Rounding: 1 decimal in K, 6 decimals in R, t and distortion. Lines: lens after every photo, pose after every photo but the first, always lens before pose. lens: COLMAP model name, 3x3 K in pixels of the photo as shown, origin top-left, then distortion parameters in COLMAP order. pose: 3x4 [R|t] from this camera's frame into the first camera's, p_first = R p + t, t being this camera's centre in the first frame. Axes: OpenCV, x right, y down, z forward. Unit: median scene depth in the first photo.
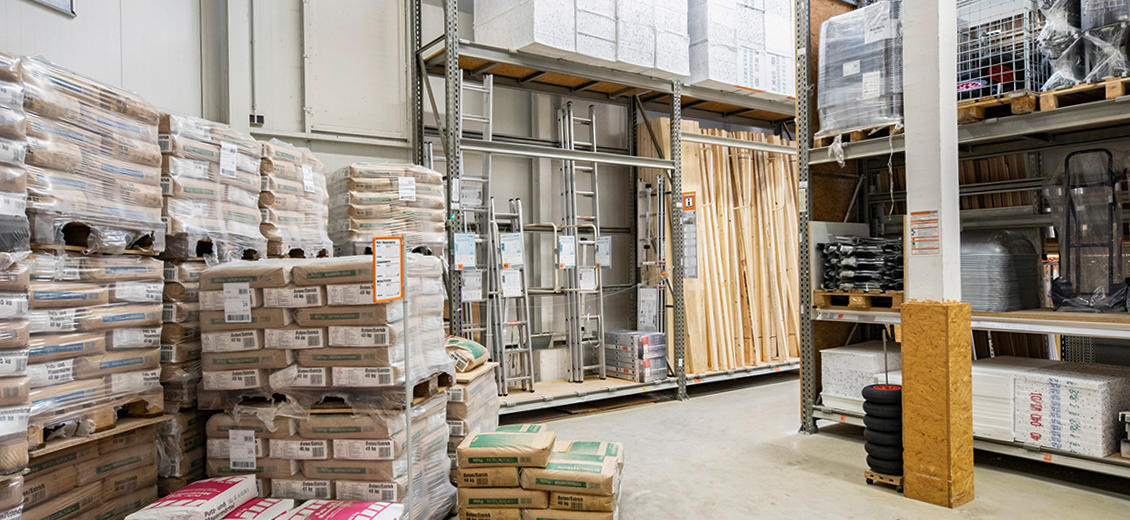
lens RADIAL K [[712.3, 0, 565.0], [0, 712.3, 260.0], [0, 0, 1]] dist [0.001084, 0.000159]
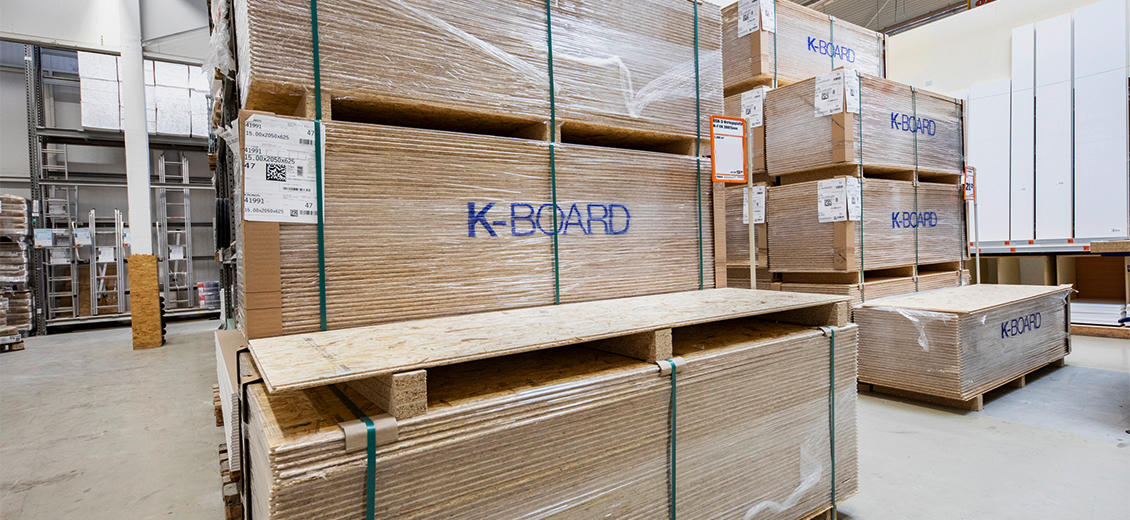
lens RADIAL K [[527.2, 0, 565.0], [0, 527.2, 260.0], [0, 0, 1]] dist [0.000315, -0.000473]
pose [[0.999442, -0.015387, -0.029653, 1.329671], [0.016365, 0.999321, 0.033016, 0.023178], [0.029125, -0.033483, 0.999015, -0.386817]]
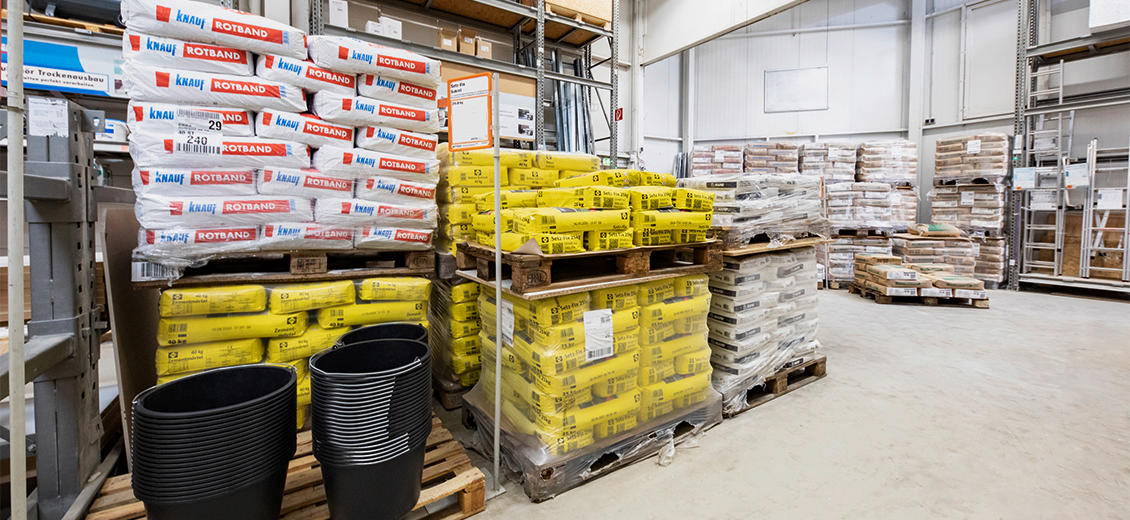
lens RADIAL K [[429.4, 0, 566.1], [0, 429.4, 219.6], [0, 0, 1]] dist [-0.000615, -0.000307]
pose [[-0.055111, 0.038210, -0.997749, 0.928087], [0.005080, 0.999265, 0.037987, 0.040109], [0.998467, -0.002975, -0.055265, -0.003240]]
